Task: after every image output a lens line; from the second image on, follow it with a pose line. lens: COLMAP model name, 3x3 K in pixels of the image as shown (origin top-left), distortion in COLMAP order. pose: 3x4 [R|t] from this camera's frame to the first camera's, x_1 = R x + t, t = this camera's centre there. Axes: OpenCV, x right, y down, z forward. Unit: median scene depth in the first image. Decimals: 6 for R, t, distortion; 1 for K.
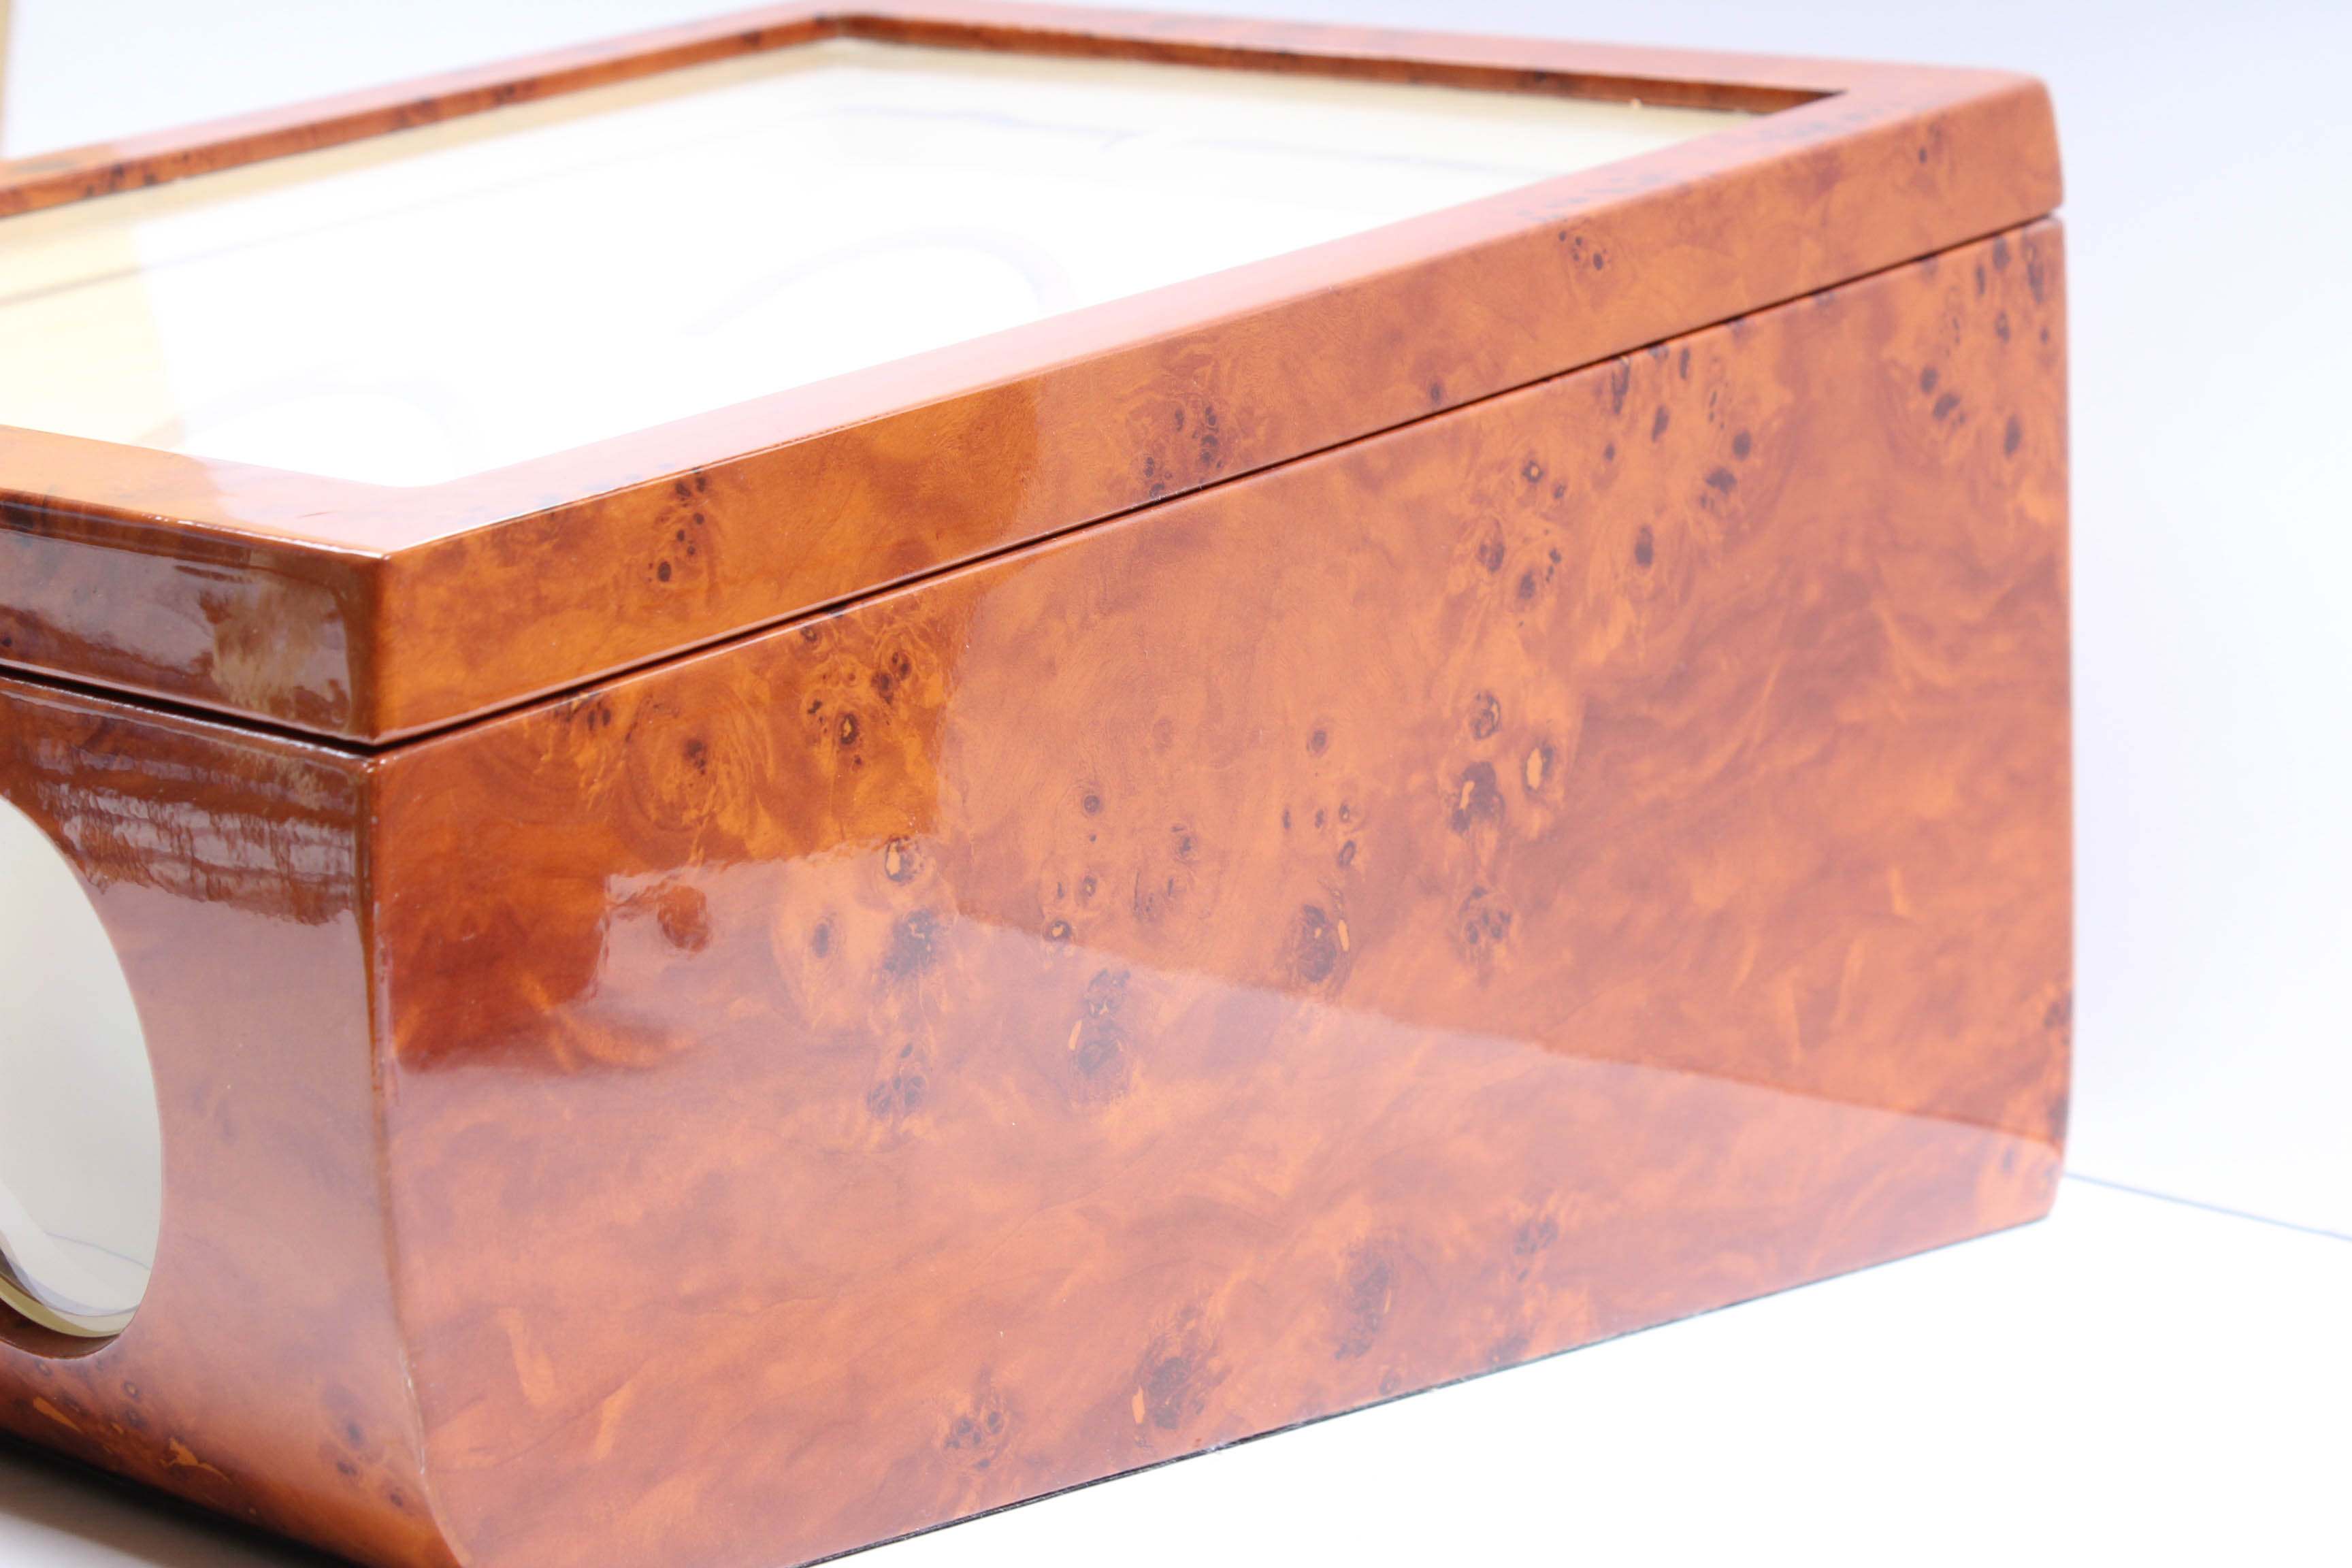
lens RADIAL K [[5399.5, 0, 1175.0], [0, 5399.5, 842.9], [0, 0, 1]] dist [0.086293, -0.055318]
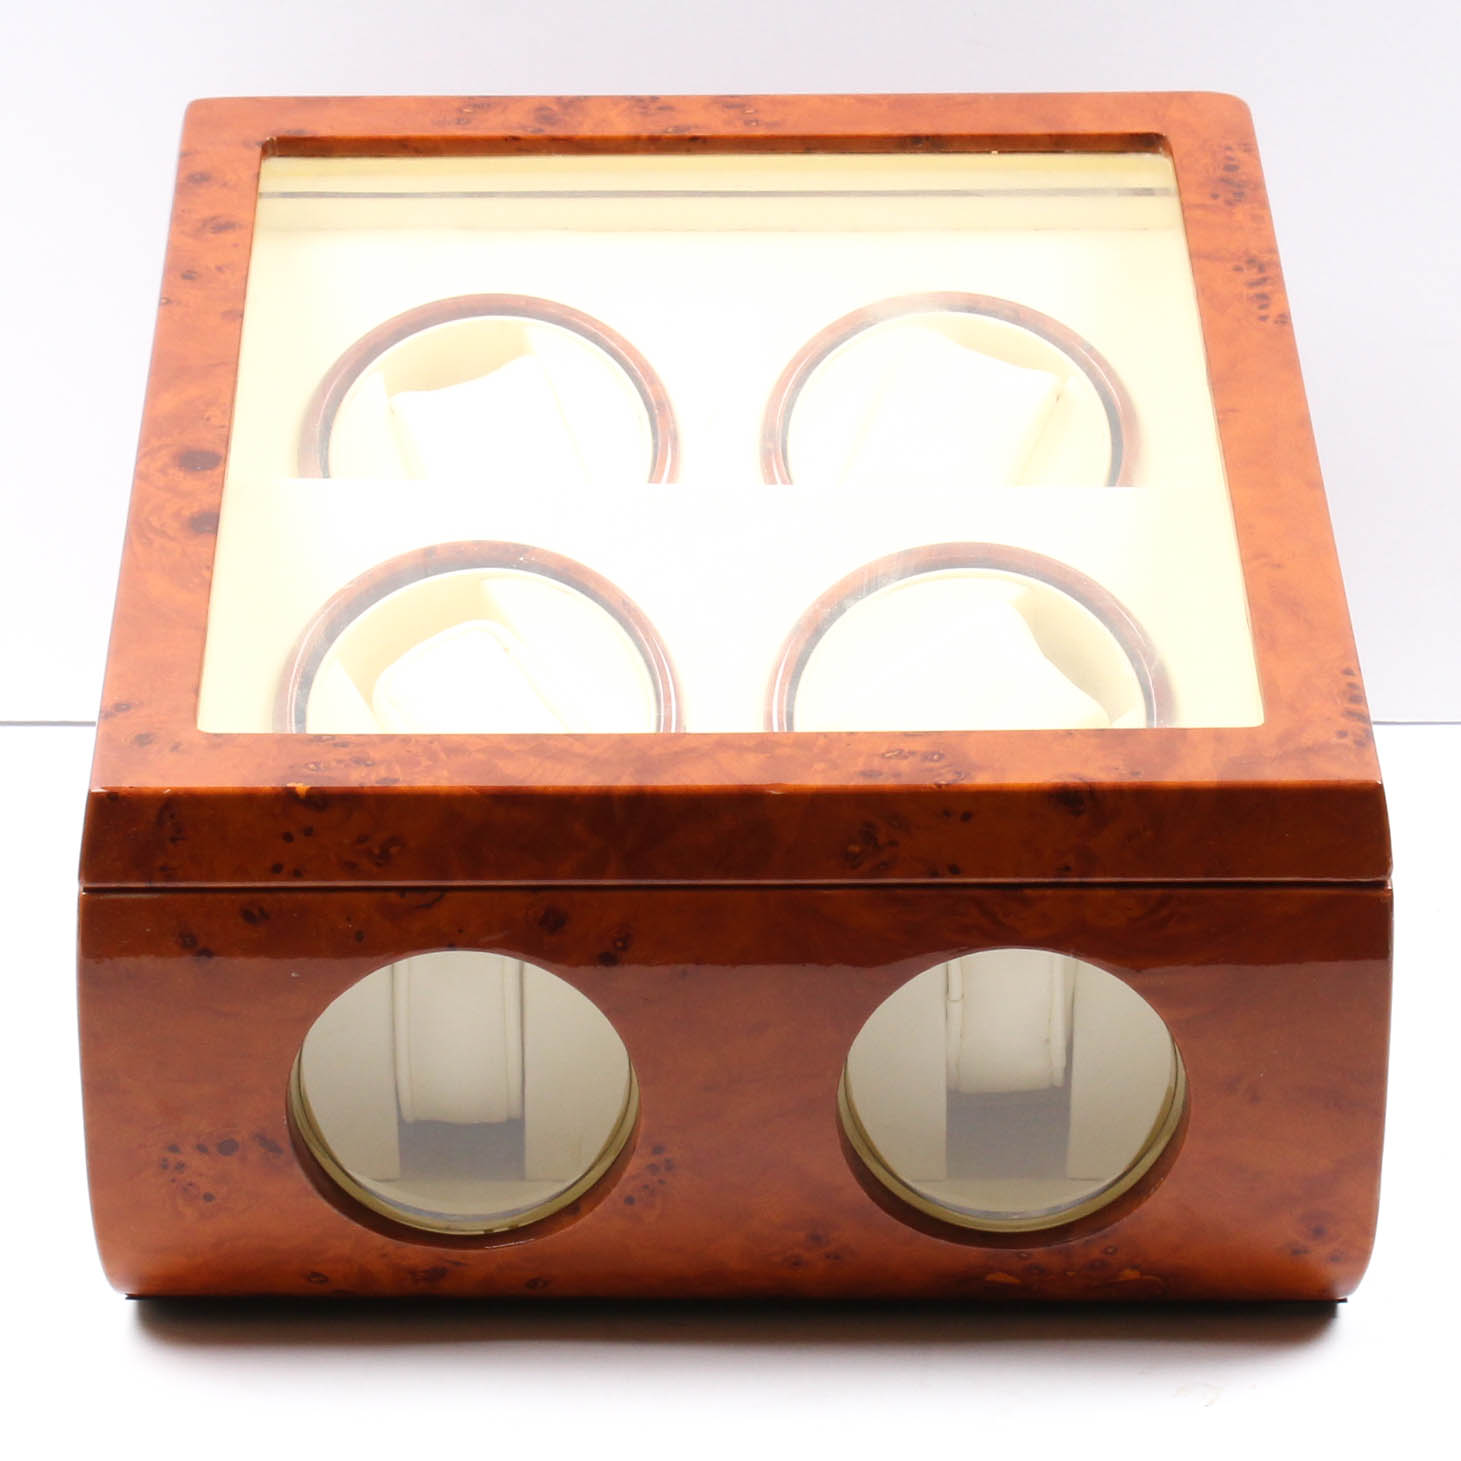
lens RADIAL K [[6595.6, 0, 730.5], [0, 6595.6, 730.5], [0, 0, 1]] dist [0.016839, -3.262839]
pose [[0.743490, -0.279022, 0.607758, -1.341649], [0.153467, 0.955735, 0.251037, -0.536065], [-0.650900, -0.093373, 0.753400, -0.439890]]
